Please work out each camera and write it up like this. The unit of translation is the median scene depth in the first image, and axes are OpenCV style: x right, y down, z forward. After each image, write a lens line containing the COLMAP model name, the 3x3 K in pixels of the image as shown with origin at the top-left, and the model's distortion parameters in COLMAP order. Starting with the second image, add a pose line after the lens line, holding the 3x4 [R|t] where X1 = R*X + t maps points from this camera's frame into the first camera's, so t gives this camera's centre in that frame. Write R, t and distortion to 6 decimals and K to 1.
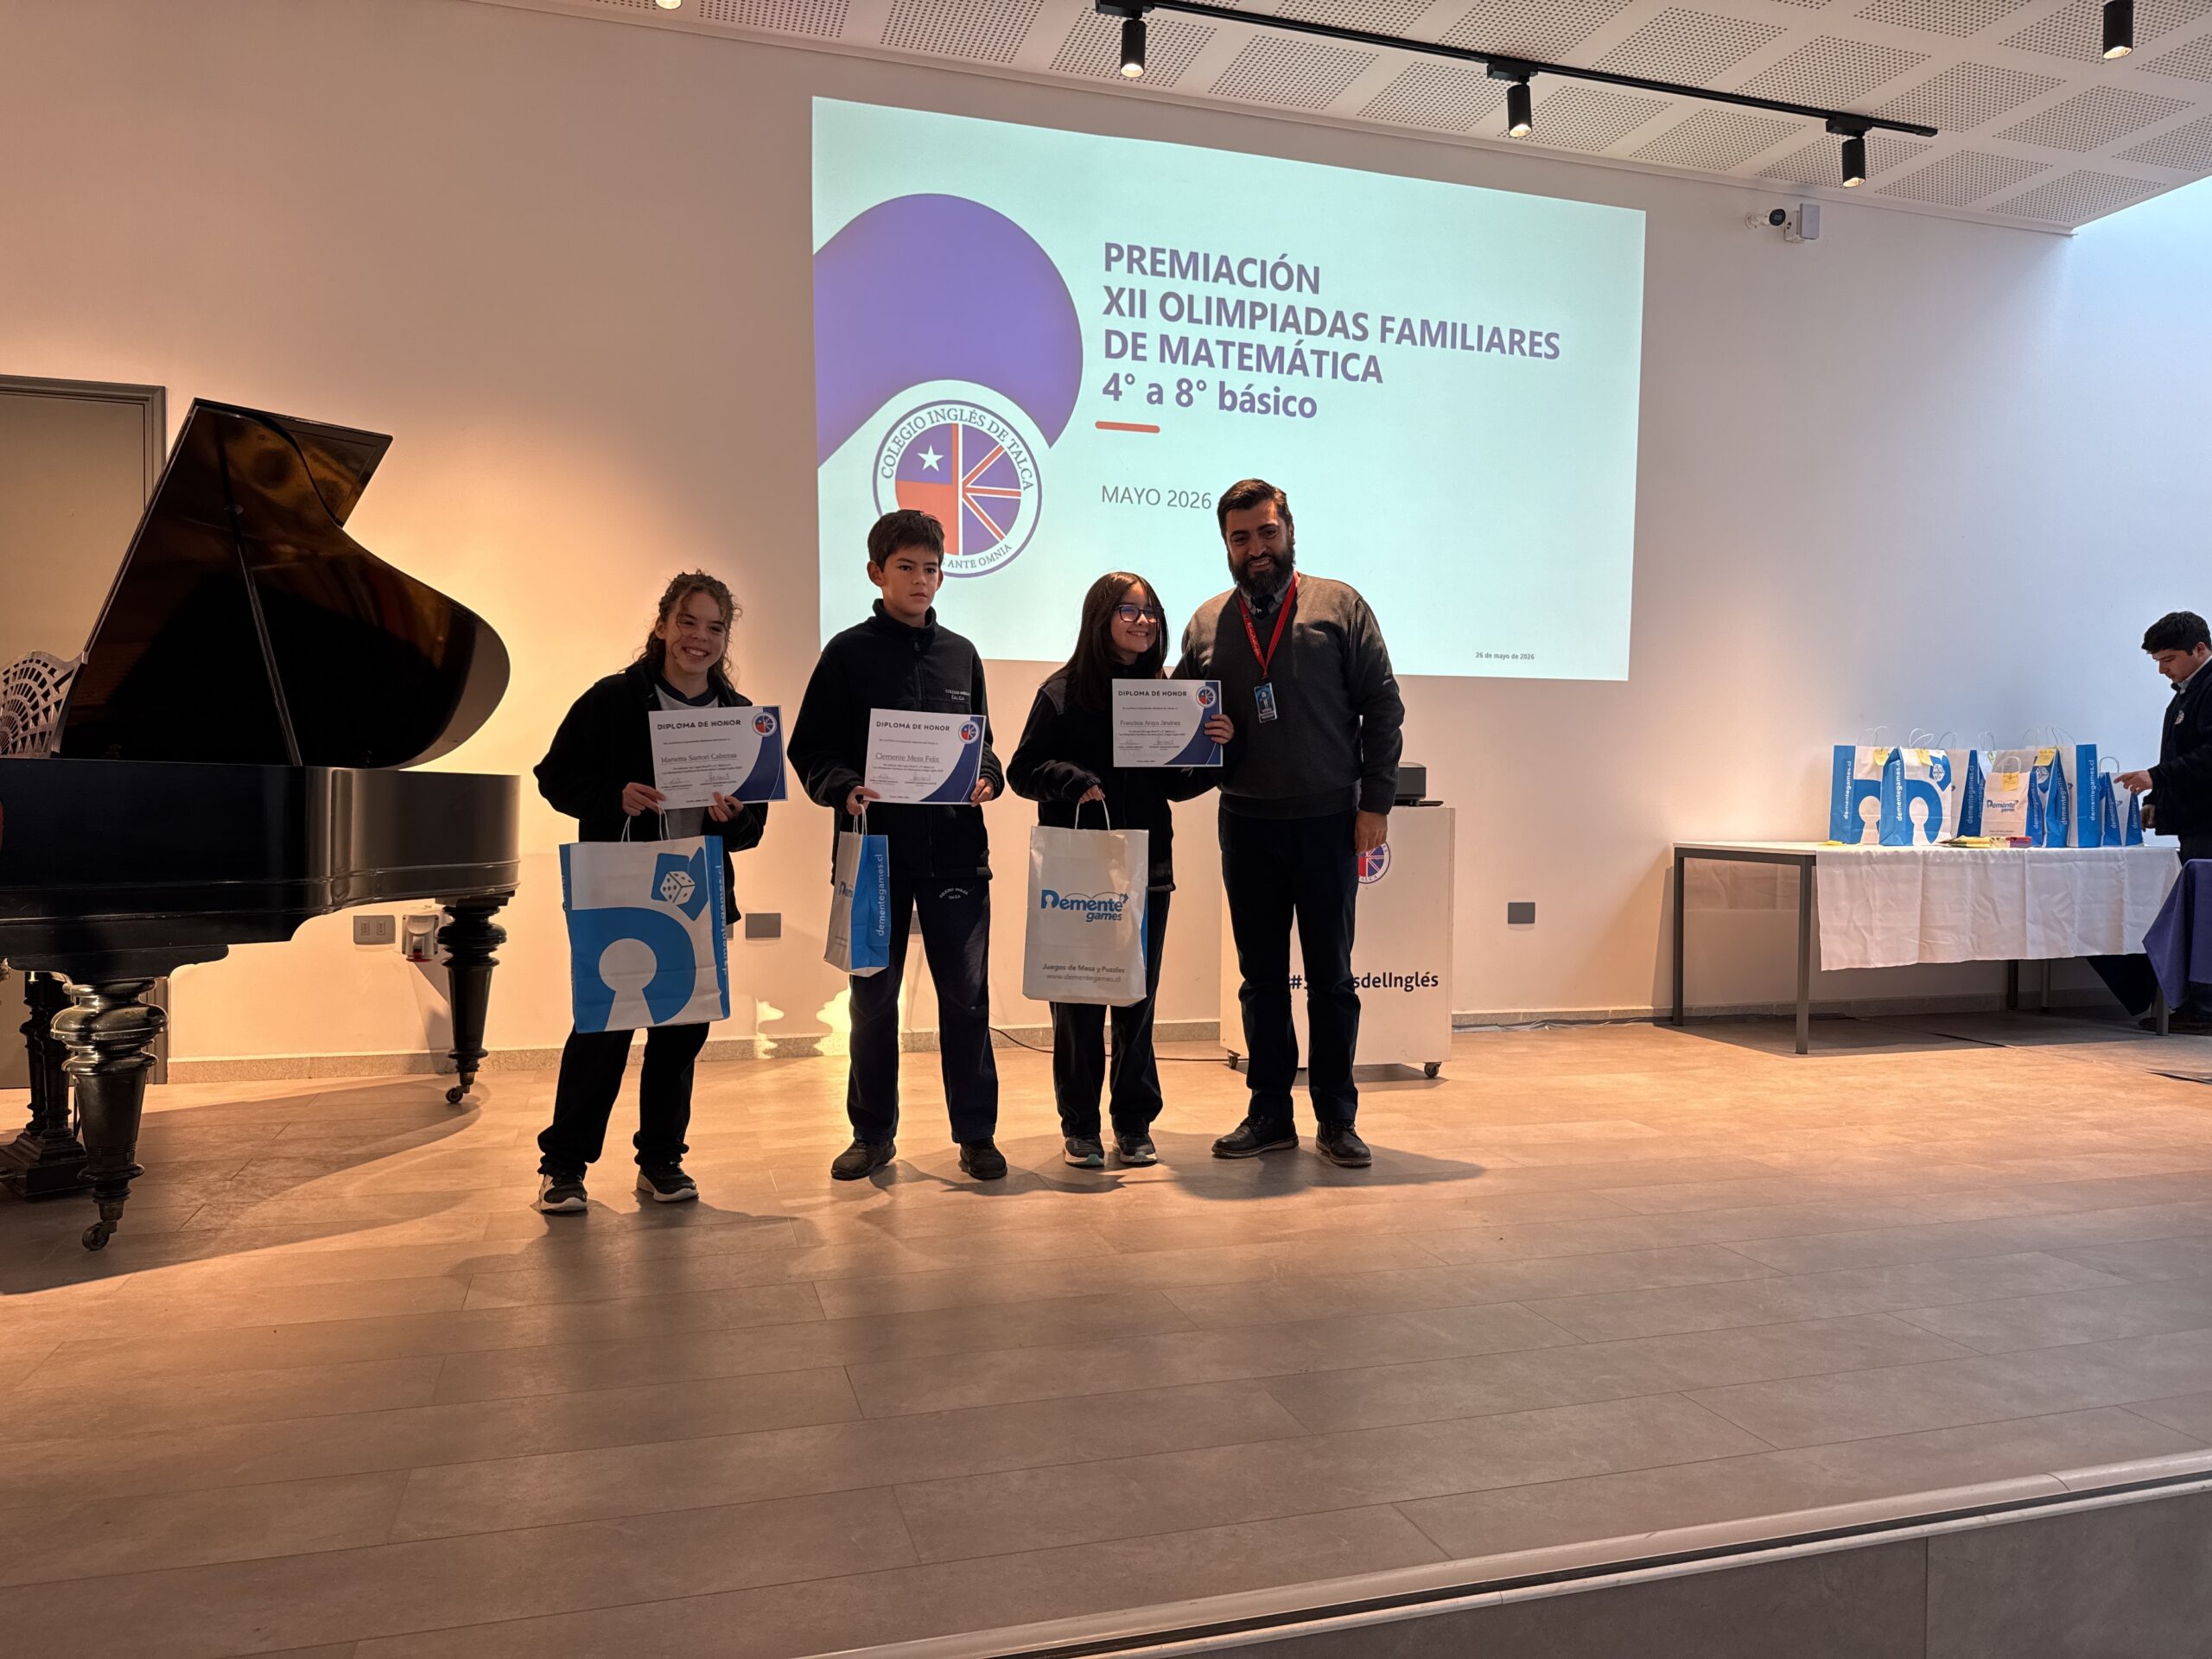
lens RADIAL K [[1534.5, 0, 1108.4], [0, 1534.5, 840.0], [0, 0, 1]] dist [0.111256, -0.161791]
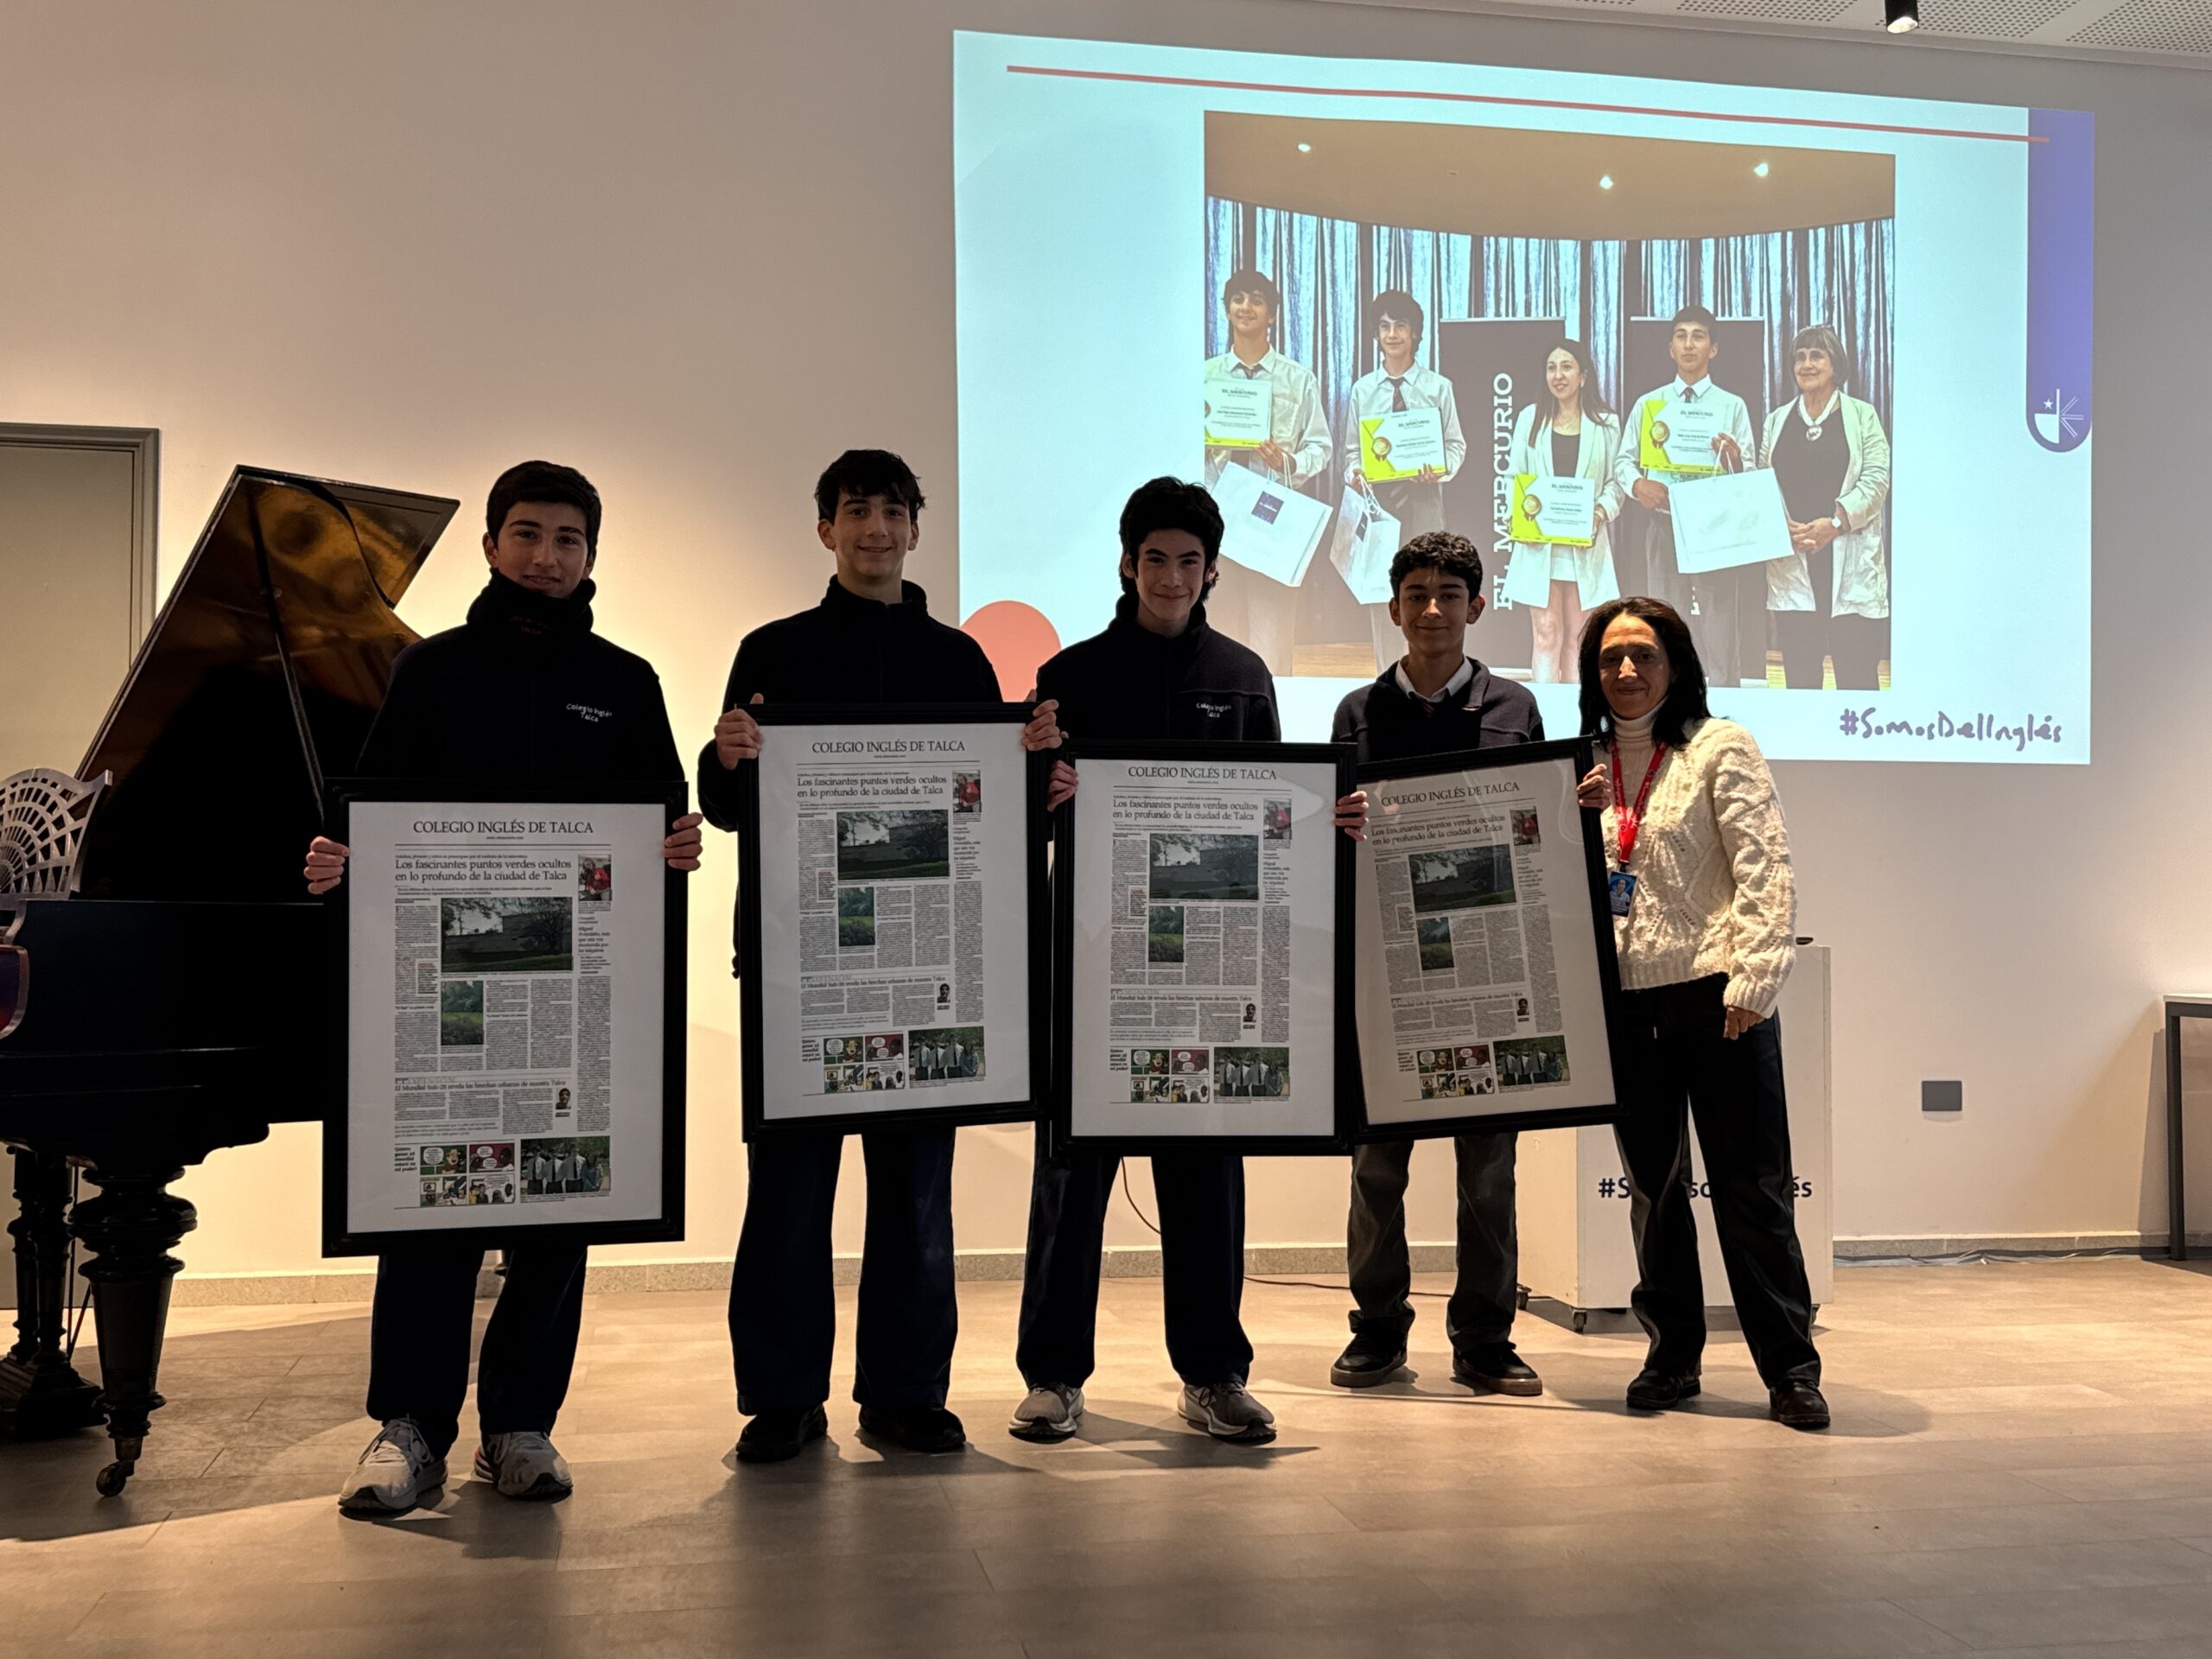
lens RADIAL K [[2269.2, 0, 1100.1], [0, 2269.2, 850.8], [0, 0, 1]] dist [0.177030, -0.421936]
pose [[0.994063, -0.008653, -0.108466, 0.002638], [0.002088, 0.998166, -0.060497, -0.001162], [0.108790, 0.059911, 0.992258, -0.092550]]
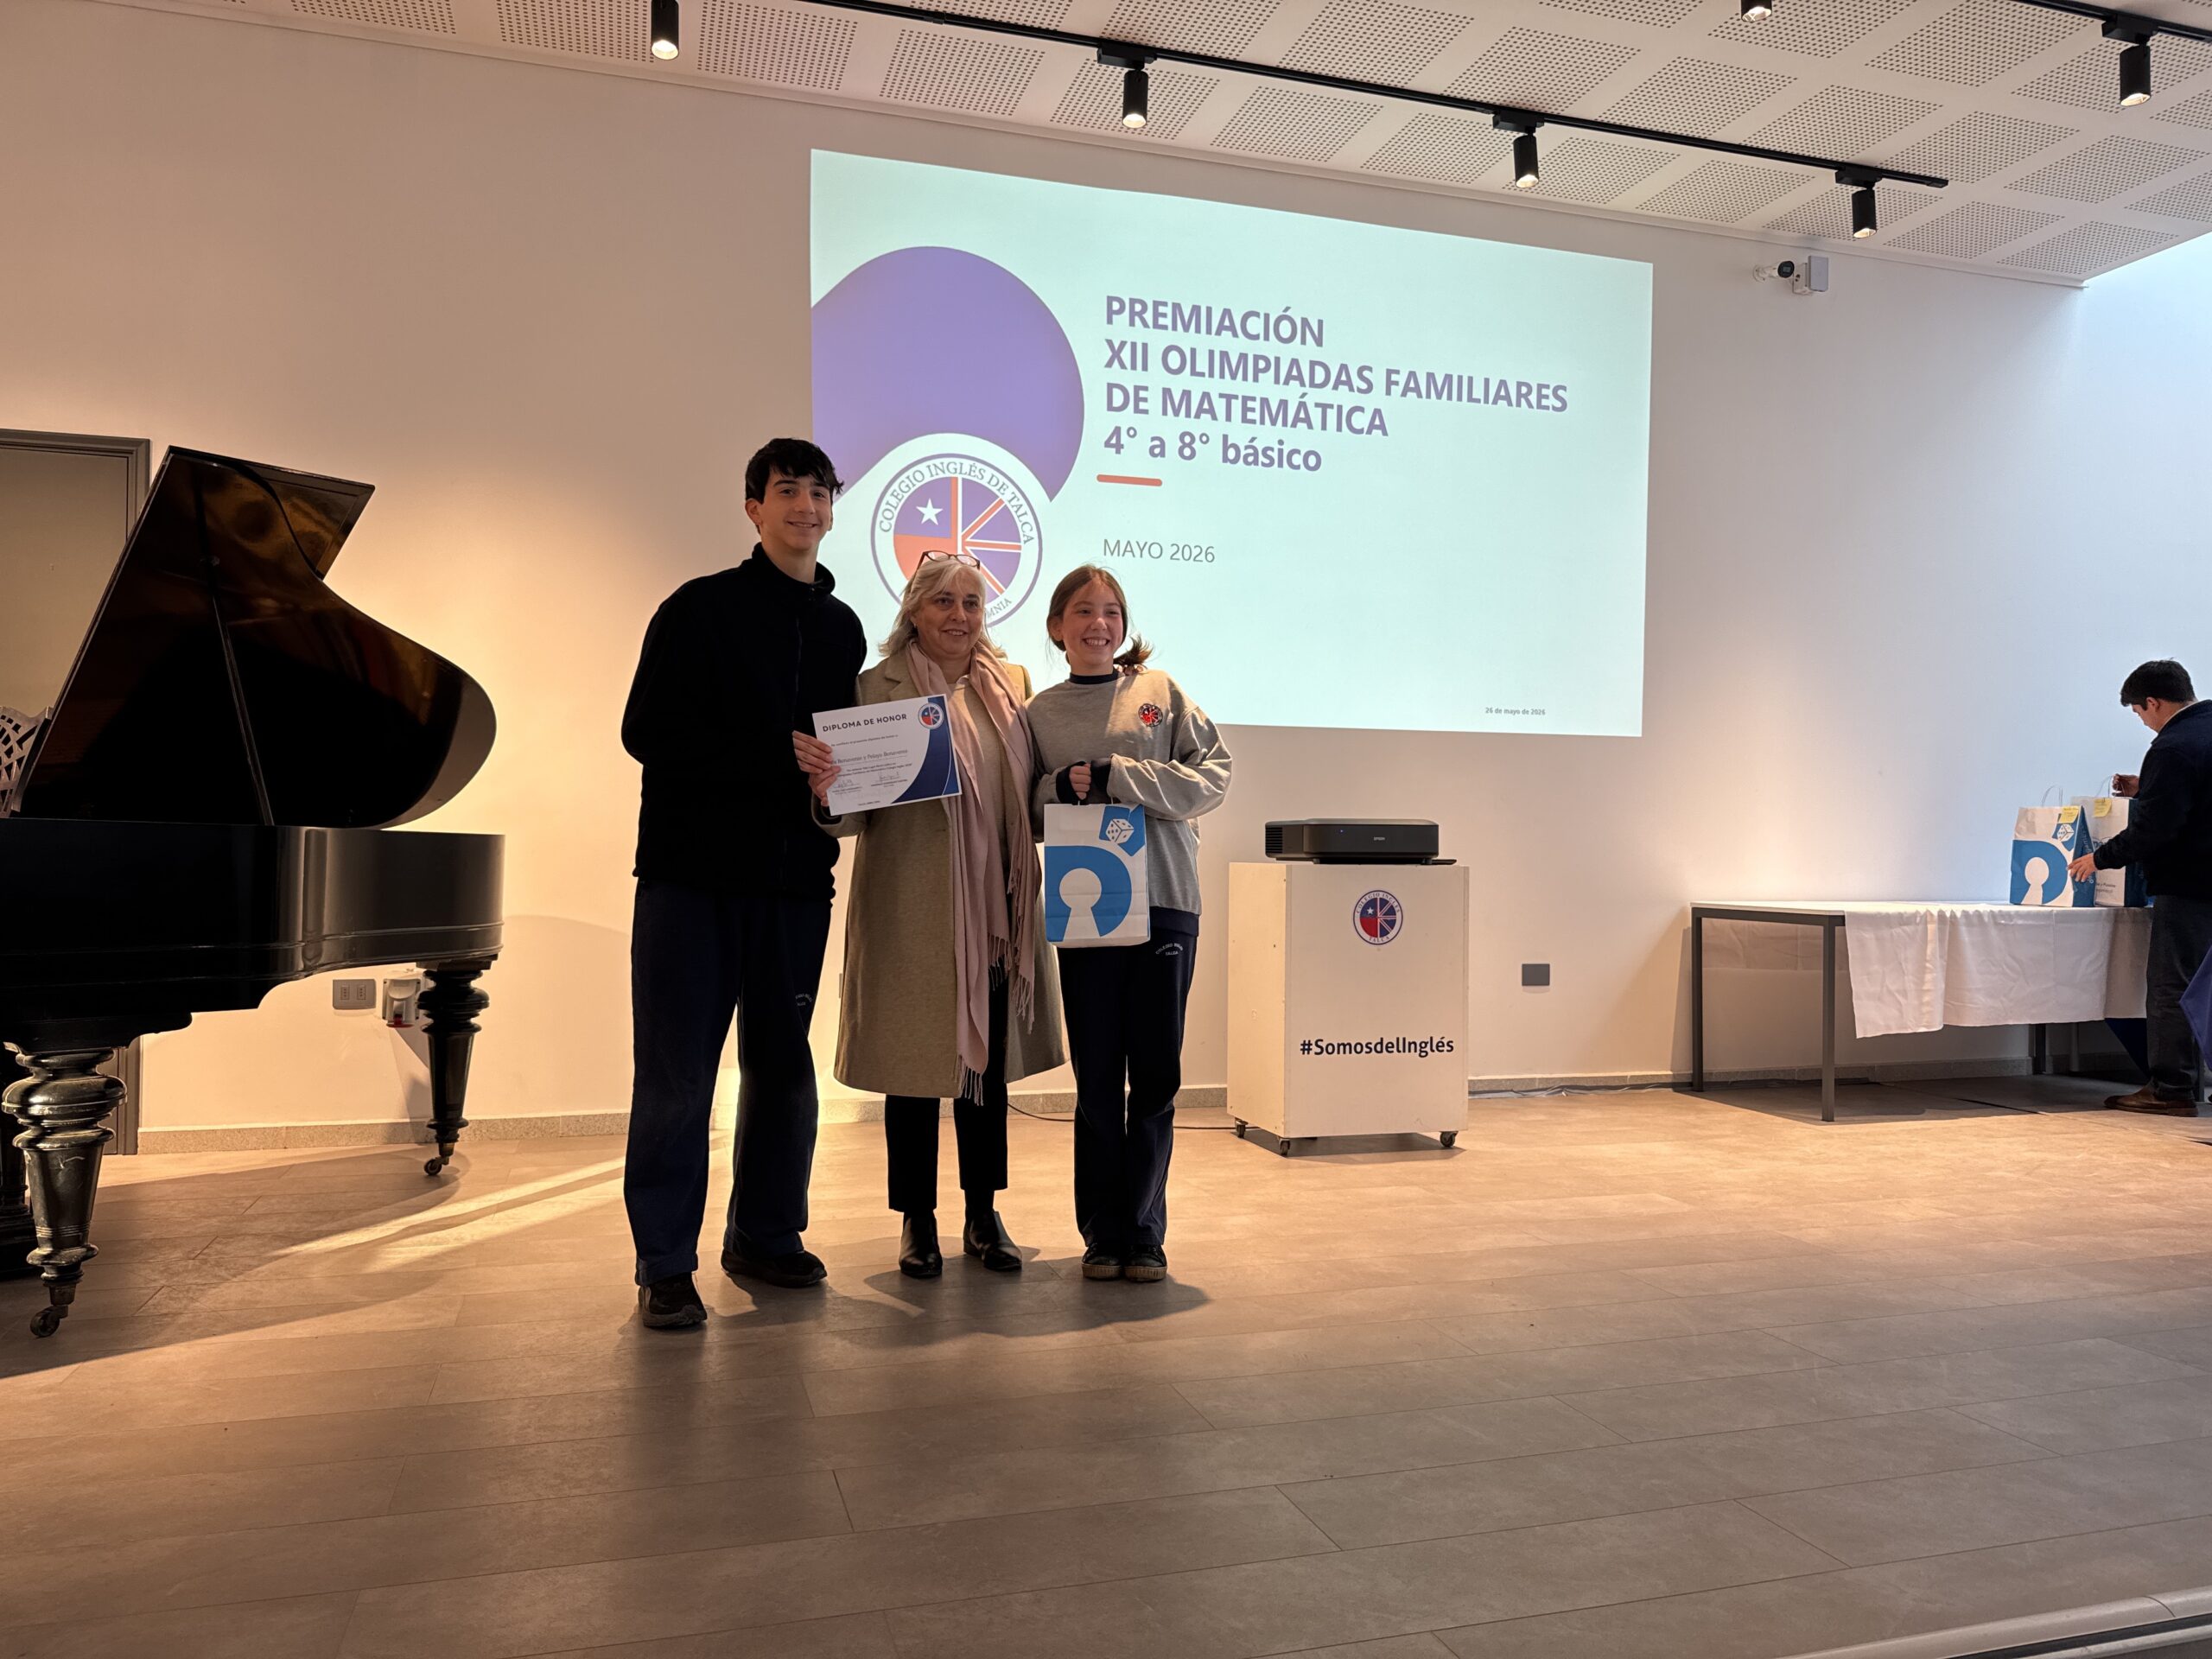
lens RADIAL K [[1535.3, 0, 1099.1], [0, 1535.3, 843.4], [0, 0, 1]] dist [0.118530, -0.166198]
pose [[0.999989, -0.001193, -0.004538, -0.002741], [0.001030, 0.999359, -0.035775, -0.000794], [0.004578, 0.035770, 0.999350, 0.024146]]
